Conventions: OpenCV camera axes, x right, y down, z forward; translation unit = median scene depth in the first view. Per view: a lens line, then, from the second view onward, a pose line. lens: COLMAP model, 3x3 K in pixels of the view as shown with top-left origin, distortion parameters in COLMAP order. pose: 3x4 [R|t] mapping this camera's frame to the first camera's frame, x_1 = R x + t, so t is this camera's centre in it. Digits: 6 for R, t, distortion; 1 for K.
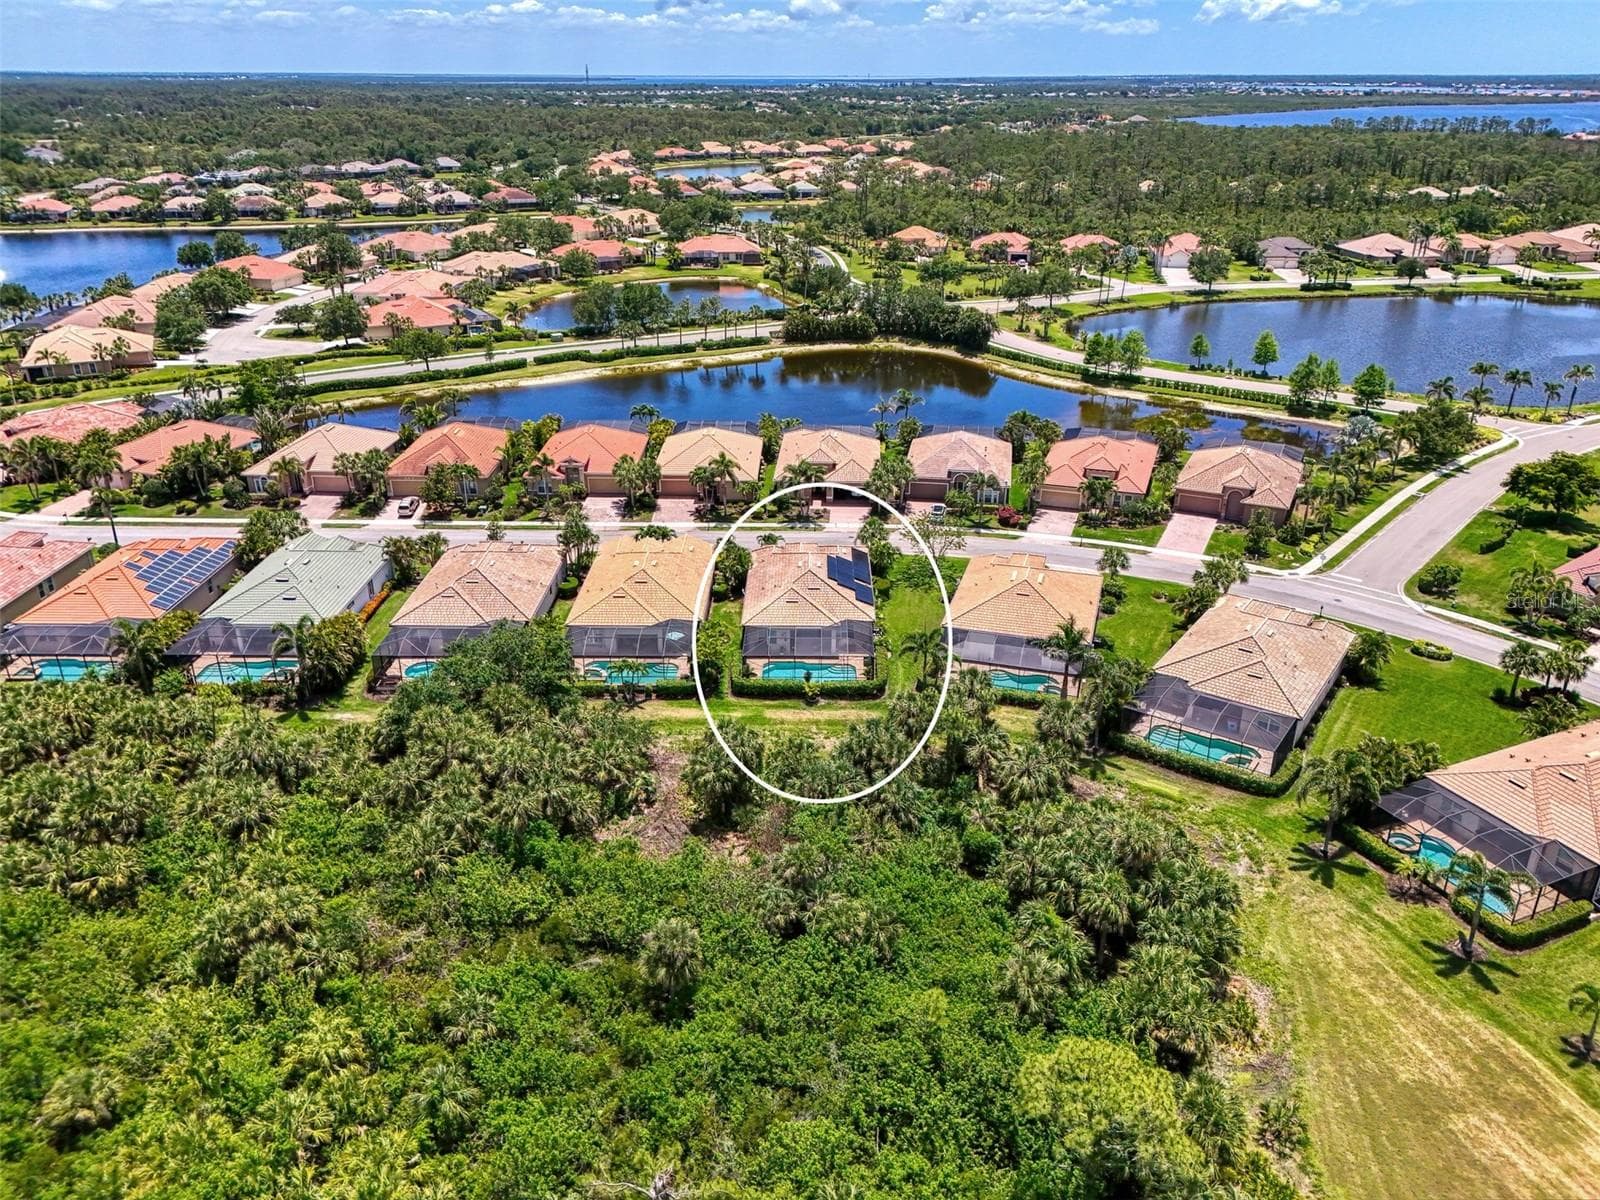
lens RADIAL K [[1176.4, 0, 812.1], [0, 1176.4, 595.9], [0, 0, 1]] dist [0.039957, -0.052493]
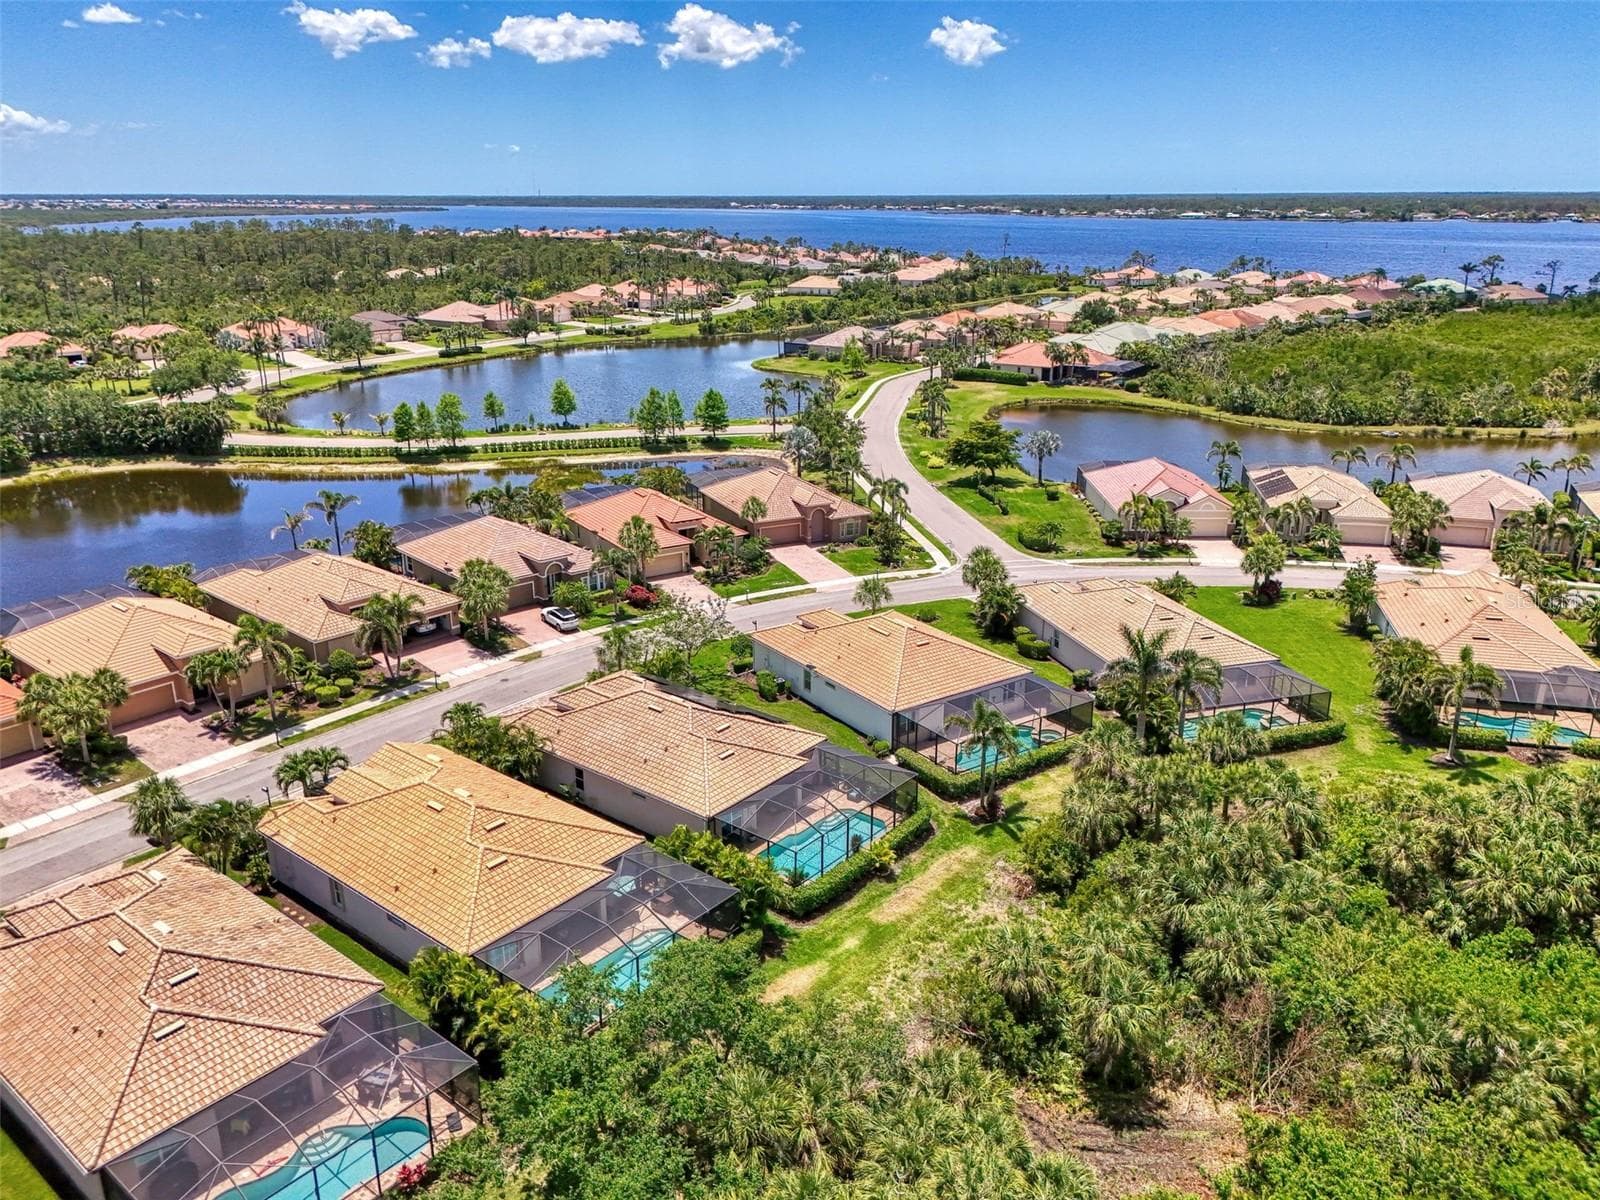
lens RADIAL K [[1176.4, 0, 812.1], [0, 1176.4, 595.9], [0, 0, 1]] dist [0.039957, -0.052493]
pose [[0.611588, -0.248157, 0.751251, -0.328575], [0.313463, 0.947833, 0.057906, -0.074033], [-0.726430, 0.200075, 0.657472, 0.384370]]
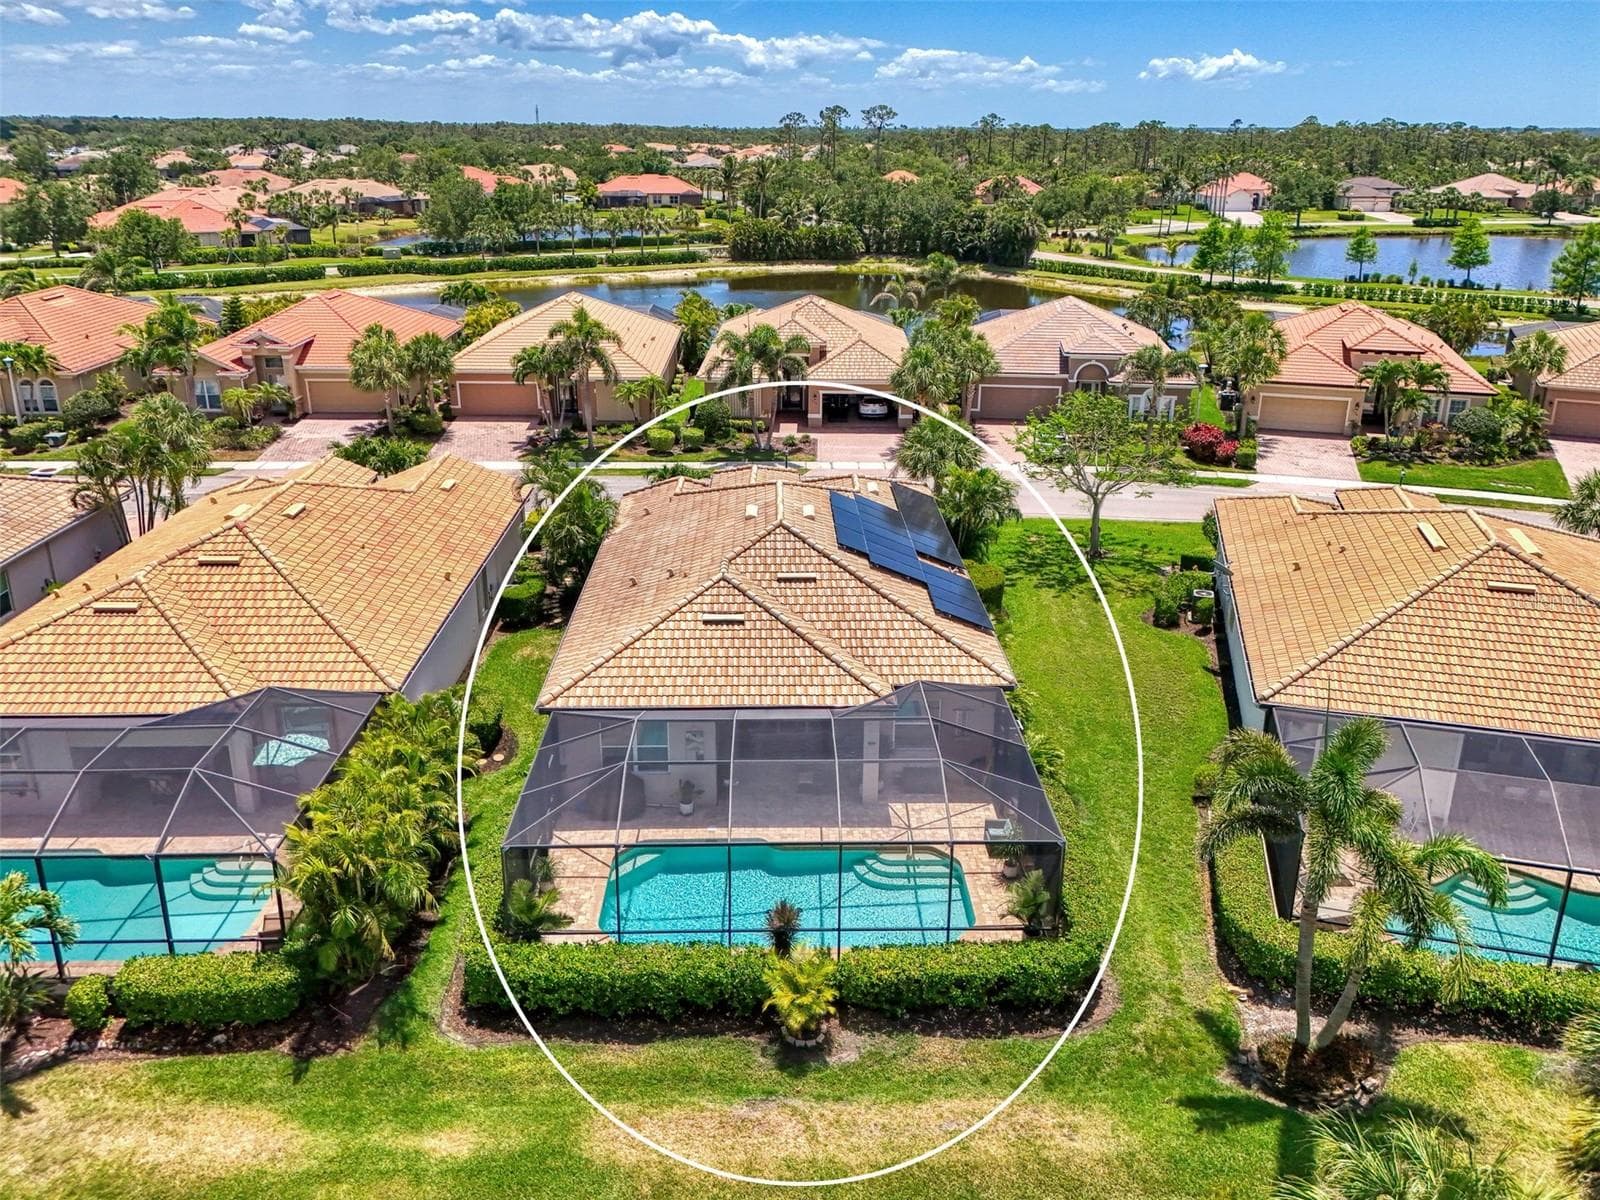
lens RADIAL K [[1176.4, 0, 812.1], [0, 1176.4, 595.9], [0, 0, 1]] dist [0.039957, -0.052493]
pose [[0.999299, -0.007953, 0.036587, -0.004237], [0.009356, 0.999221, -0.038344, 0.007198], [-0.036254, 0.038659, 0.998595, 0.519031]]
